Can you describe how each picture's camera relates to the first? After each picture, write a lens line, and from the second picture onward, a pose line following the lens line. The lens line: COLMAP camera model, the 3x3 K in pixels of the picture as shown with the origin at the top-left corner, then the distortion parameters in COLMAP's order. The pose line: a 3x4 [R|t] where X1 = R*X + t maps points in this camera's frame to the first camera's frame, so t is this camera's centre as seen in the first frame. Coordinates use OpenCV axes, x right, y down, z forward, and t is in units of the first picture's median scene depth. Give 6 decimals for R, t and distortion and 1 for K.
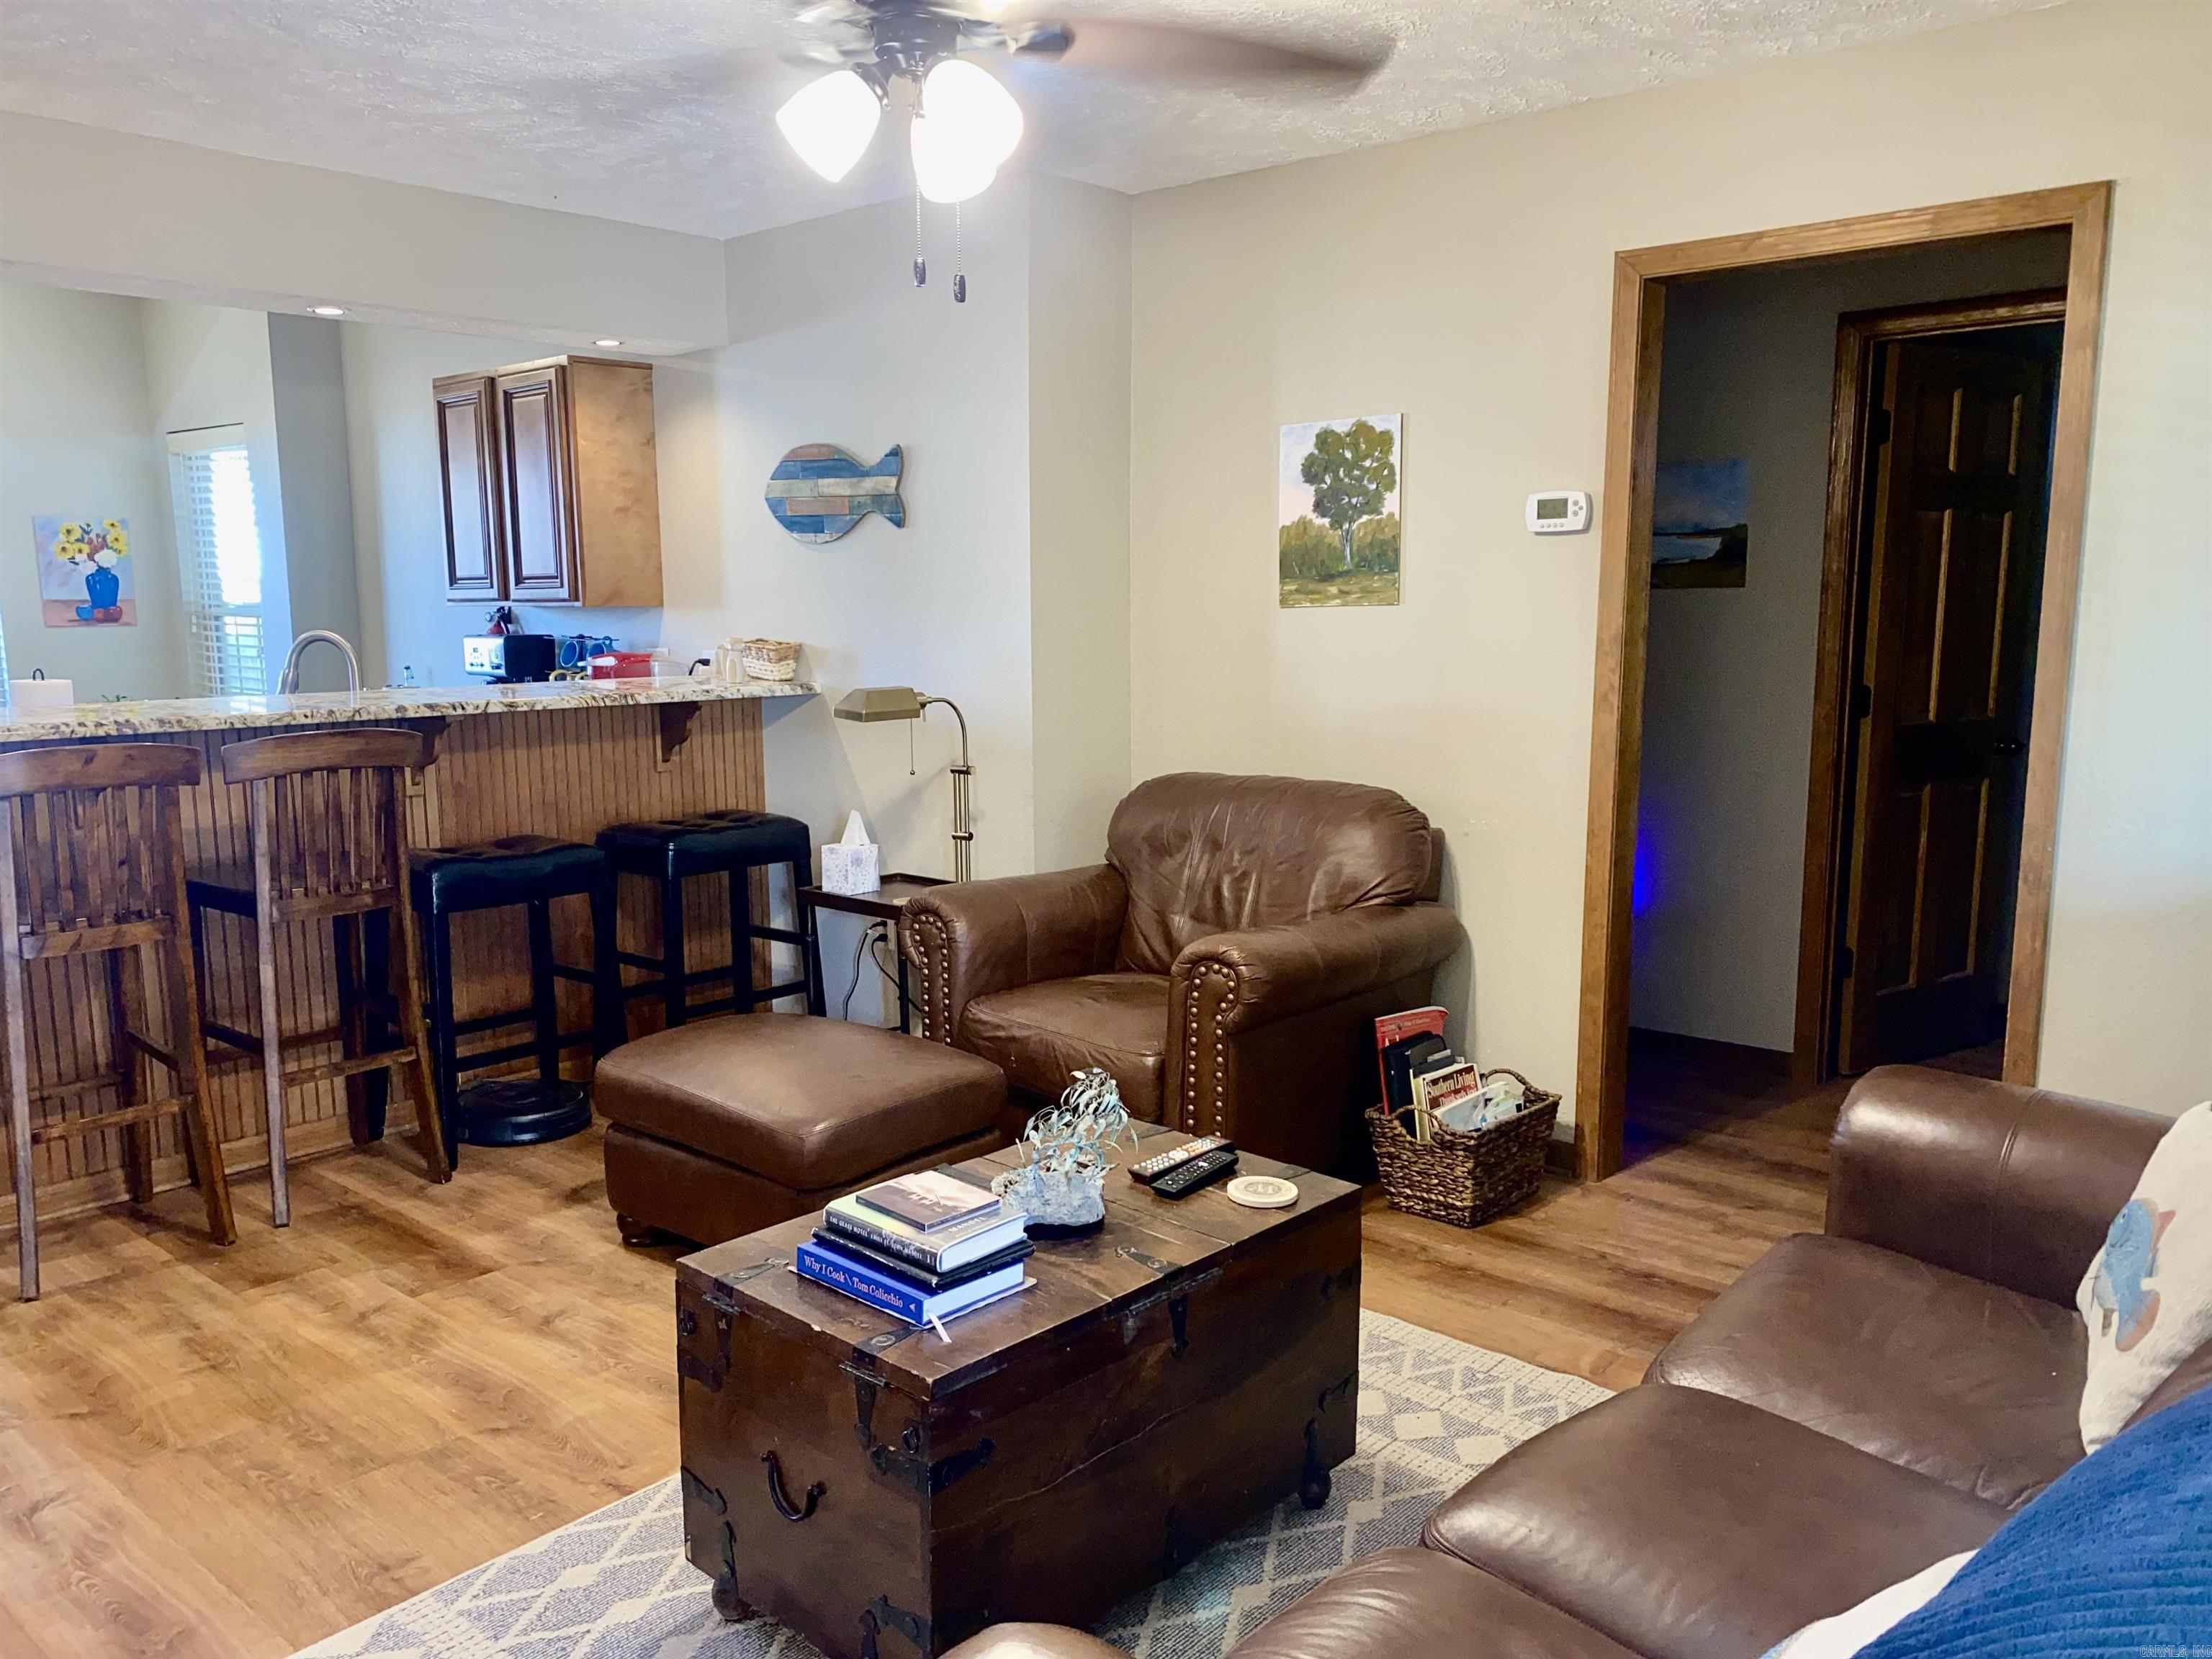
lens RADIAL K [[1679.1, 0, 1114.3], [0, 1679.1, 836.8], [0, 0, 1]] dist [0.028392, -0.022205]
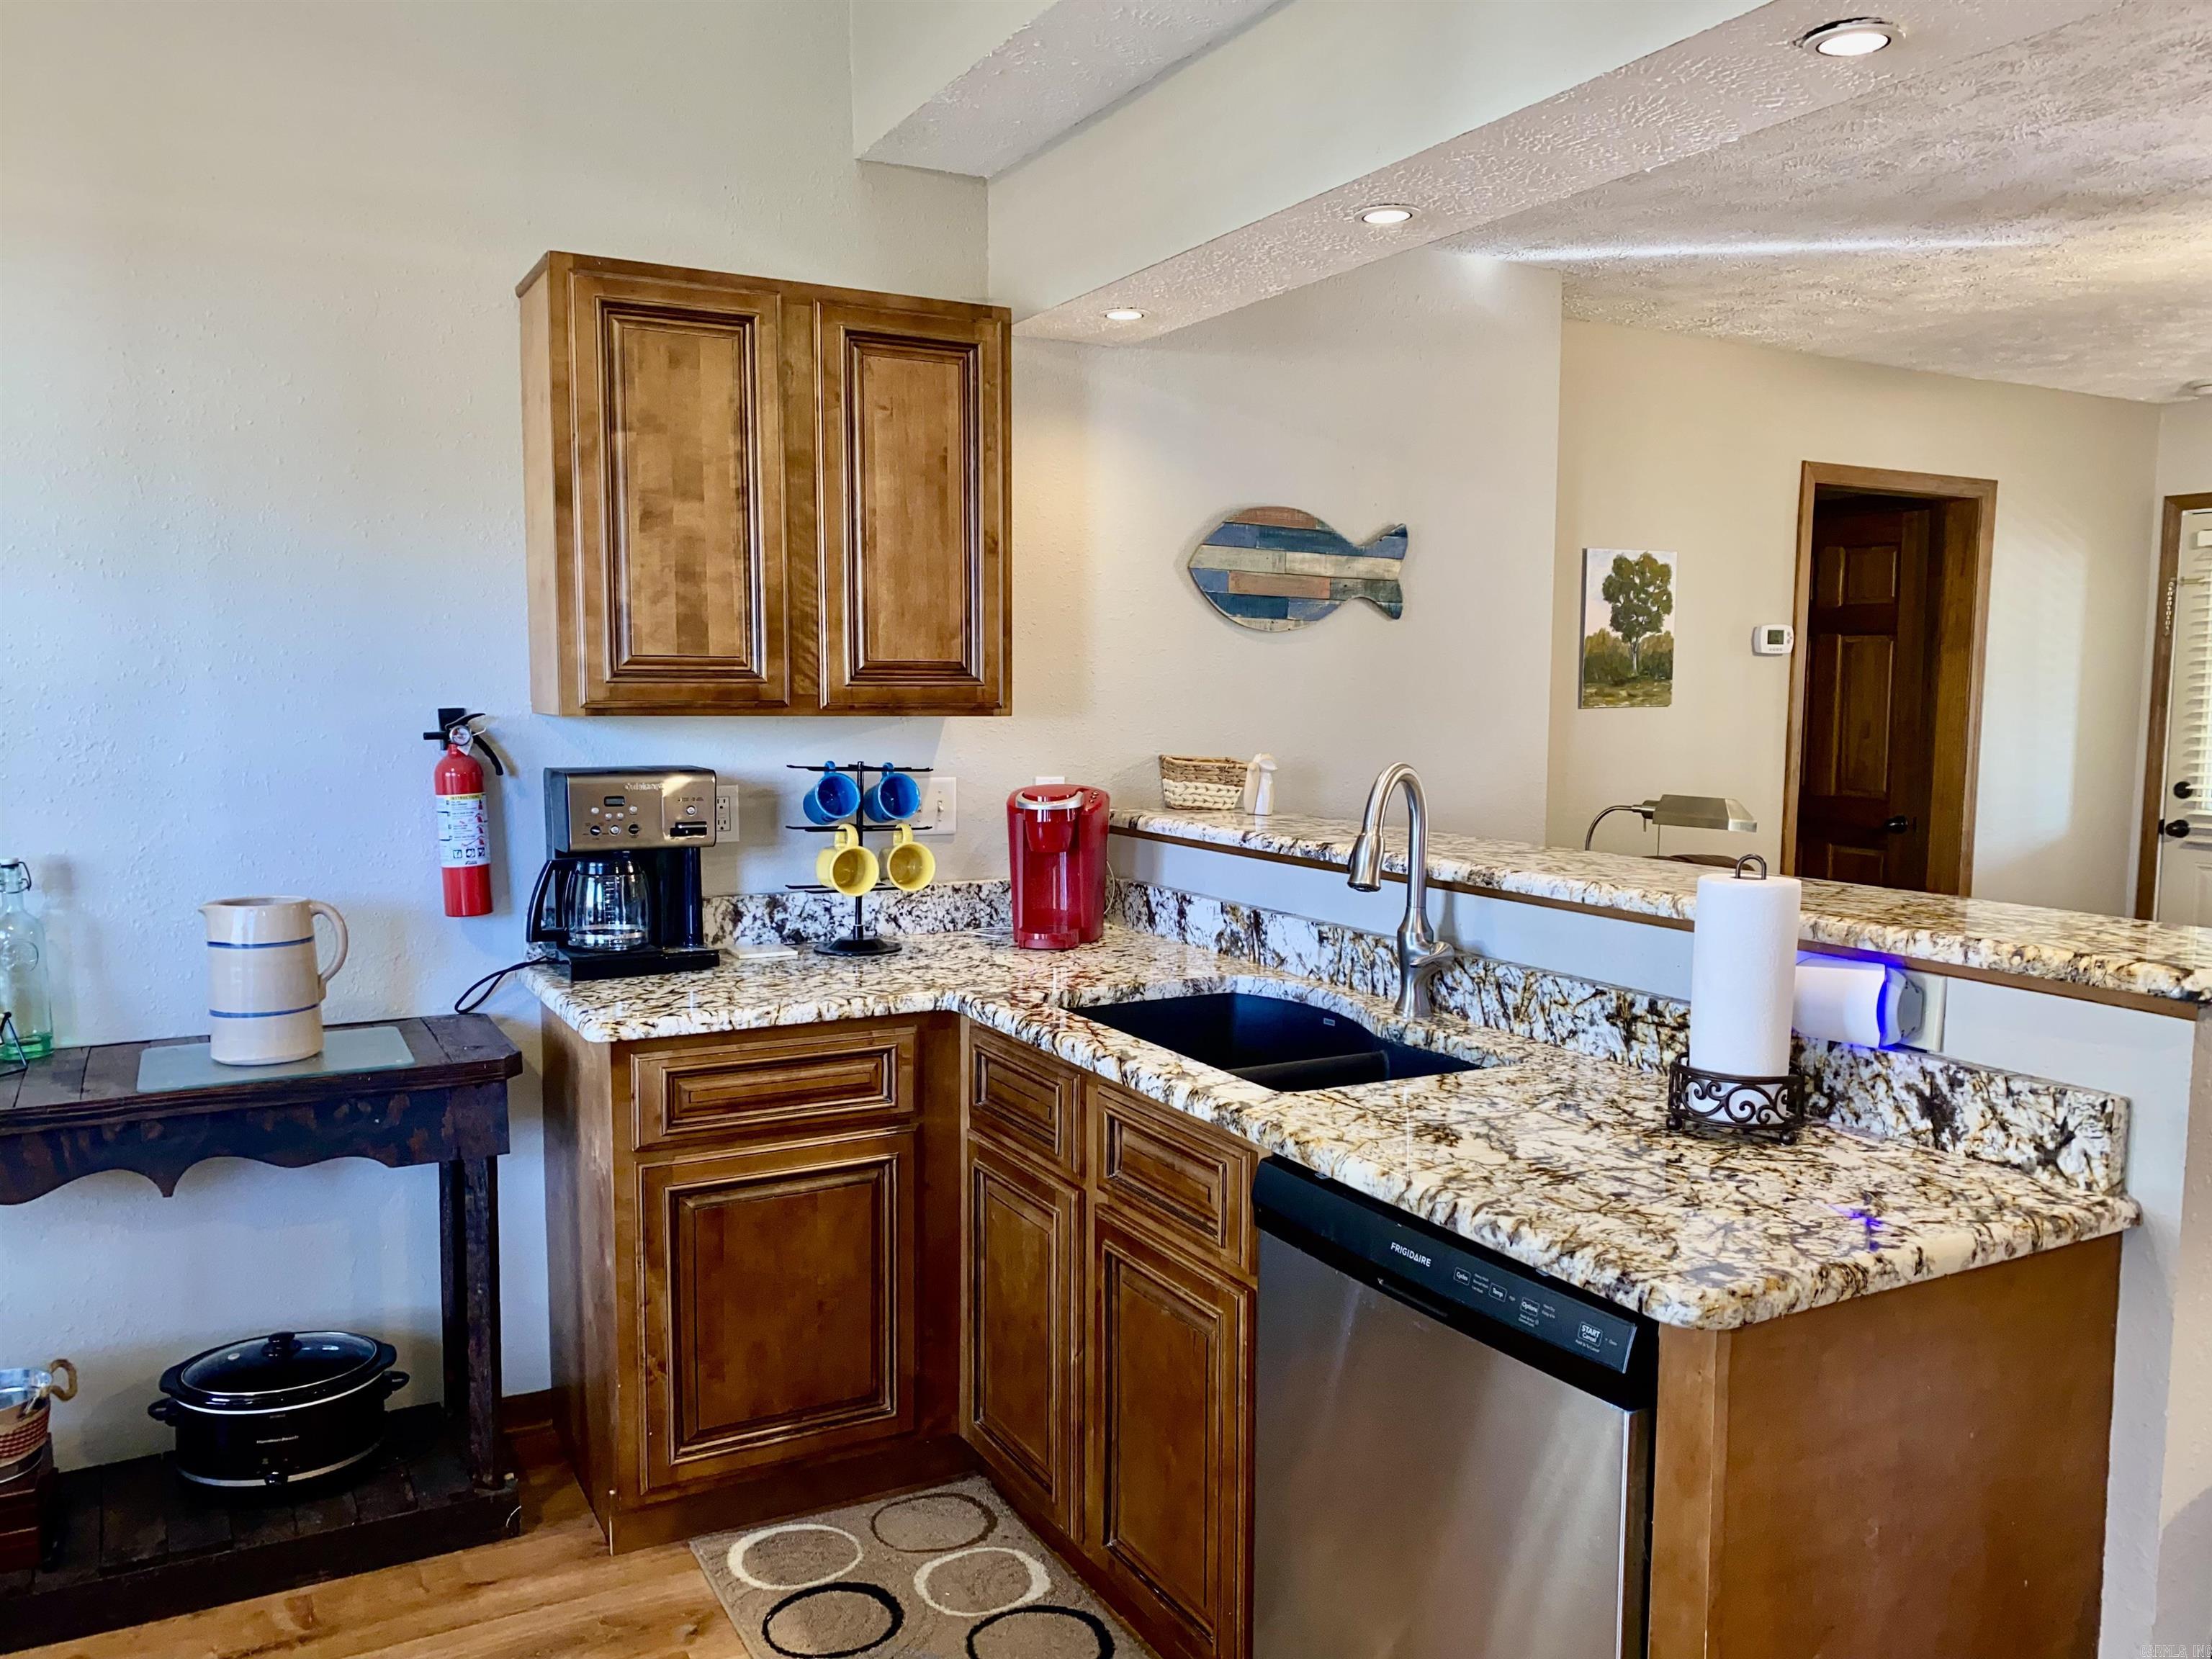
lens RADIAL K [[1679.1, 0, 1100.4], [0, 1679.1, 841.9], [0, 0, 1]] dist [0.028392, -0.022205]
pose [[0.364119, -0.081589, 0.927772, -1.087414], [0.118999, 0.992066, 0.040540, -0.133554], [-0.923719, 0.095643, 0.370939, 0.901560]]
